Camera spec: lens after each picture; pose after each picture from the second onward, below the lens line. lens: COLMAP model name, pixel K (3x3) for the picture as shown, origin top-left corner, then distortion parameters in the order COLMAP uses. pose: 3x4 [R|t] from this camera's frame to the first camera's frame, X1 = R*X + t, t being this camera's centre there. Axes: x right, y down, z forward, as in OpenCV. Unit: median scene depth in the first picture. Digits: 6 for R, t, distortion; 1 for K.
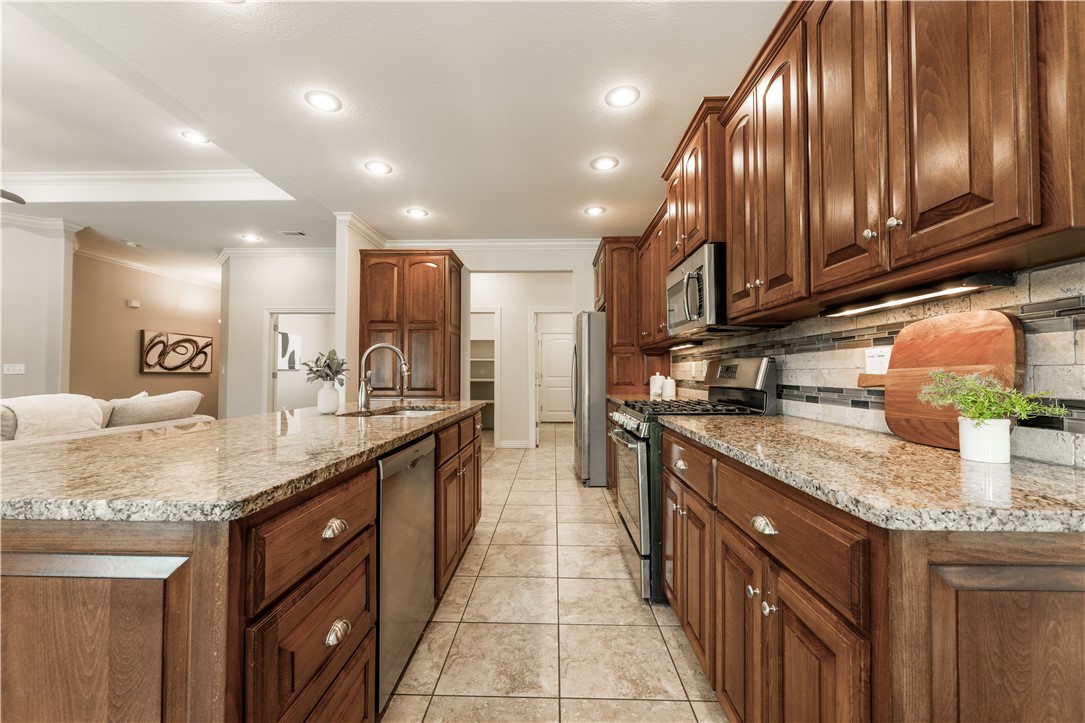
lens RADIAL K [[456.7, 0, 530.5], [0, 456.7, 362.5], [0, 0, 1]] dist [0.002404, -0.000053]
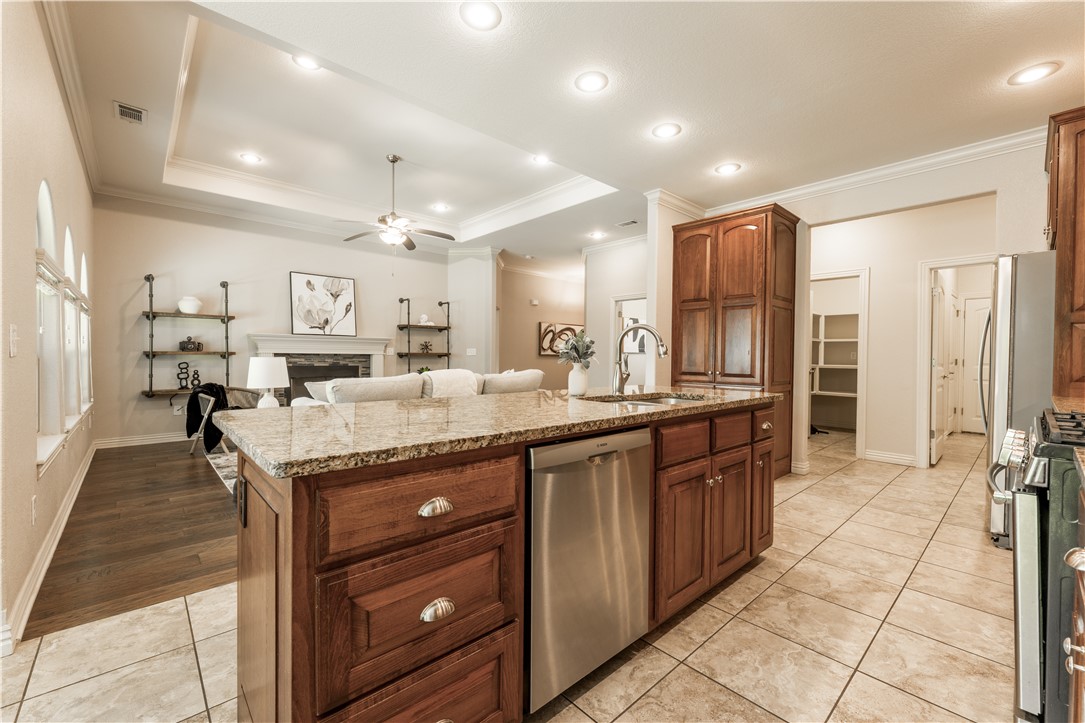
lens RADIAL K [[456.7, 0, 530.5], [0, 456.7, 362.5], [0, 0, 1]] dist [0.002404, -0.000053]
pose [[0.687576, 0.016956, -0.725914, 0.125608], [0.008842, 0.999458, 0.031721, 0.003684], [0.726058, -0.028229, 0.687054, 0.134697]]
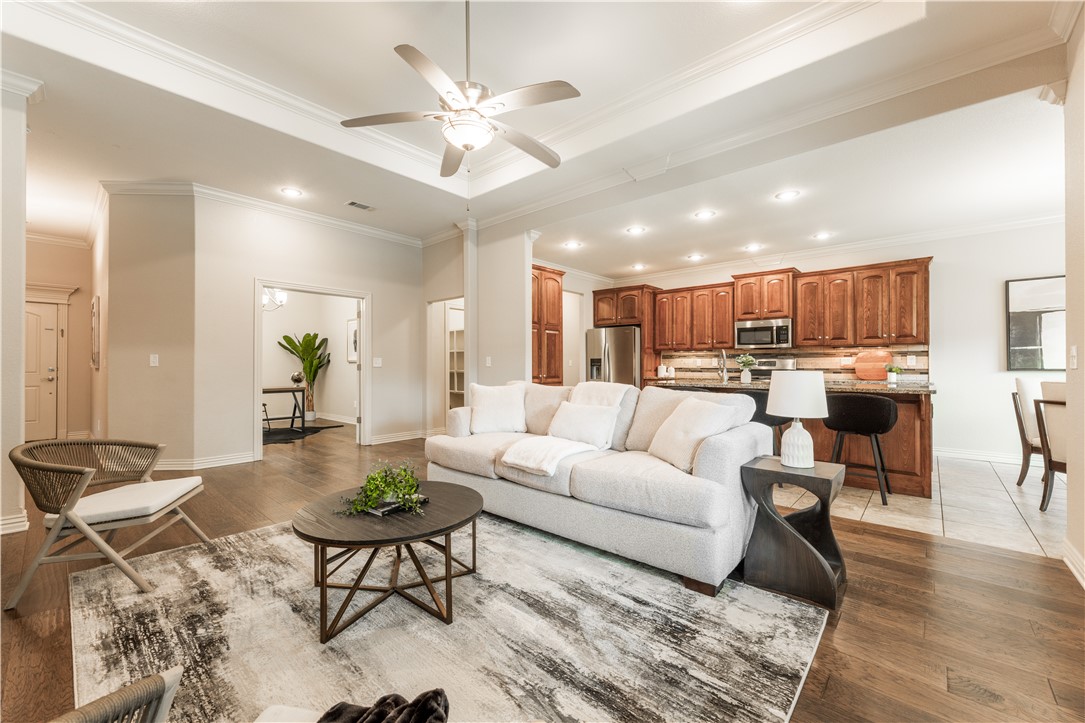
lens RADIAL K [[456.7, 0, 530.5], [0, 456.7, 362.5], [0, 0, 1]] dist [0.002404, -0.000053]
pose [[0.604184, 0.004843, 0.796830, -1.396581], [-0.019152, 0.999781, 0.008446, 0.009365], [-0.796615, -0.020364, 0.604144, 0.281242]]
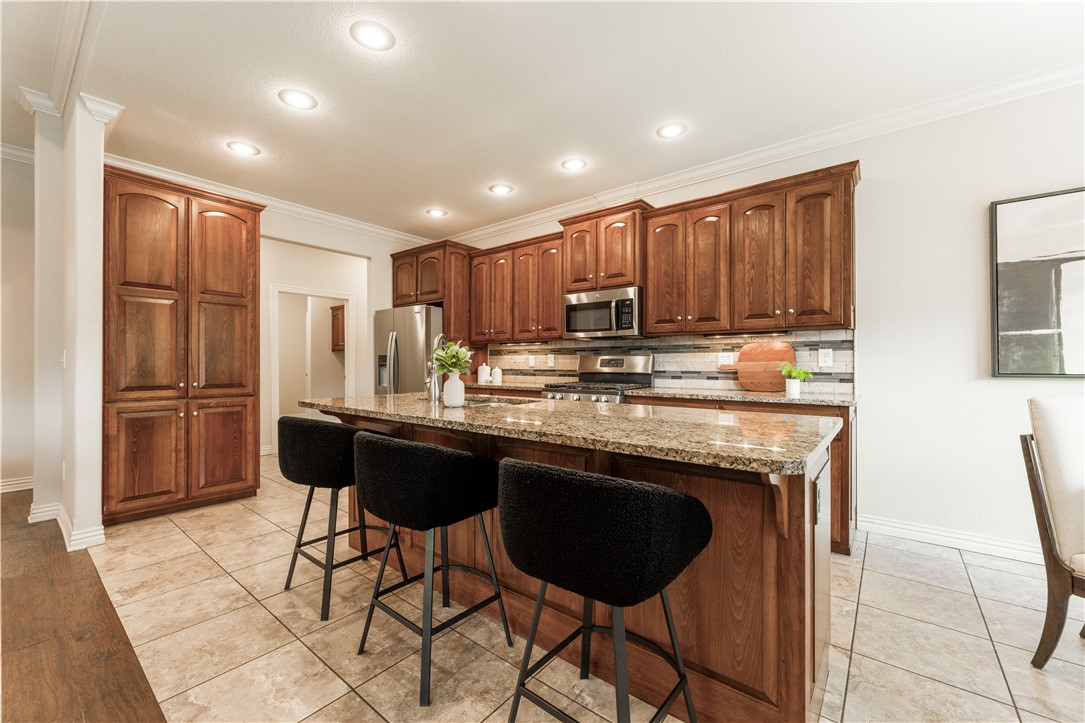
lens RADIAL K [[456.7, 0, 530.5], [0, 456.7, 362.5], [0, 0, 1]] dist [0.002404, -0.000053]
pose [[0.563386, 0.002210, 0.826191, -0.594504], [-0.019882, 0.999743, 0.010883, 0.003420], [-0.825955, -0.022558, 0.563285, 0.184386]]
